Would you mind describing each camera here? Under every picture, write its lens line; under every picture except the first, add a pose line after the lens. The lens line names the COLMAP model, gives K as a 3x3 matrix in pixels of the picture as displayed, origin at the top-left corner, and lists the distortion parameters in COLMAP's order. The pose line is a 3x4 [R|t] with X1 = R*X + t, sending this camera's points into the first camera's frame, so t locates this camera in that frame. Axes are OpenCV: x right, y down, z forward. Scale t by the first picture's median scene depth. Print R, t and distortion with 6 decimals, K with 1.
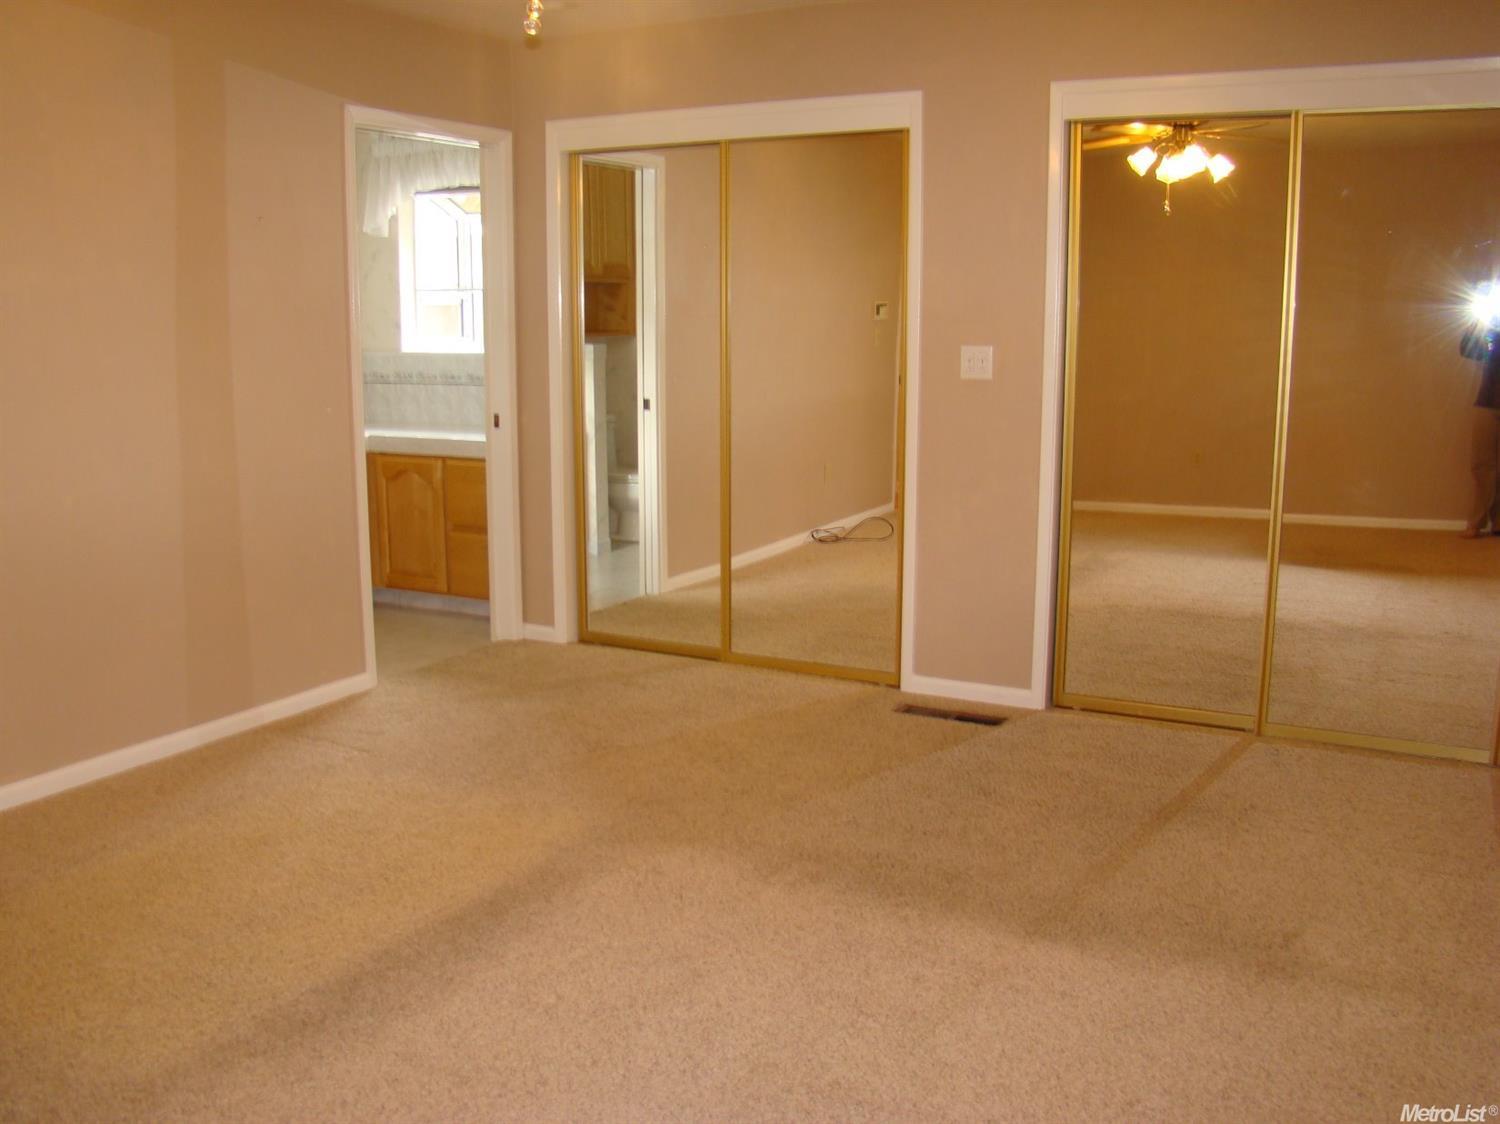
lens RADIAL K [[1414.1, 0, 748.0], [0, 1414.1, 560.8], [0, 0, 1]] dist [-0.098118, 0.000000]
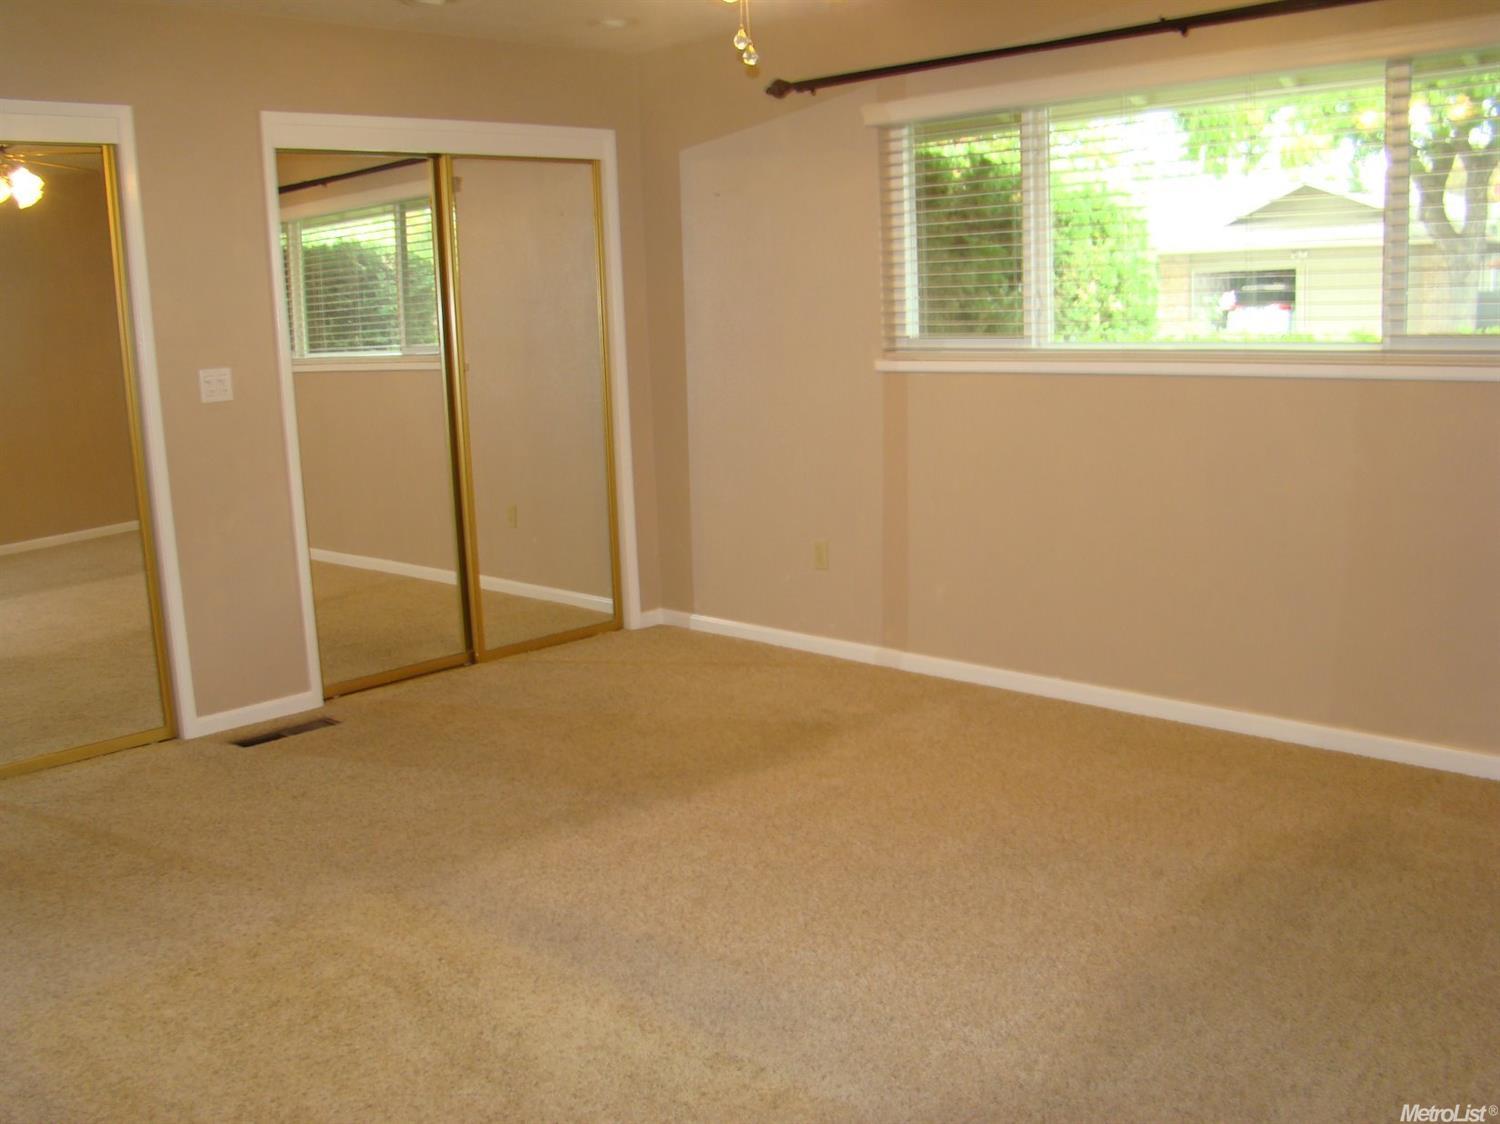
lens RADIAL K [[1414.1, 0, 747.2], [0, 1414.1, 563.3], [0, 0, 1]] dist [-0.098118, 0.000000]
pose [[0.296126, -0.182245, 0.937601, -0.668484], [0.212052, 0.969675, 0.121506, -0.058219], [-0.931313, 0.162839, 0.325792, 0.349032]]
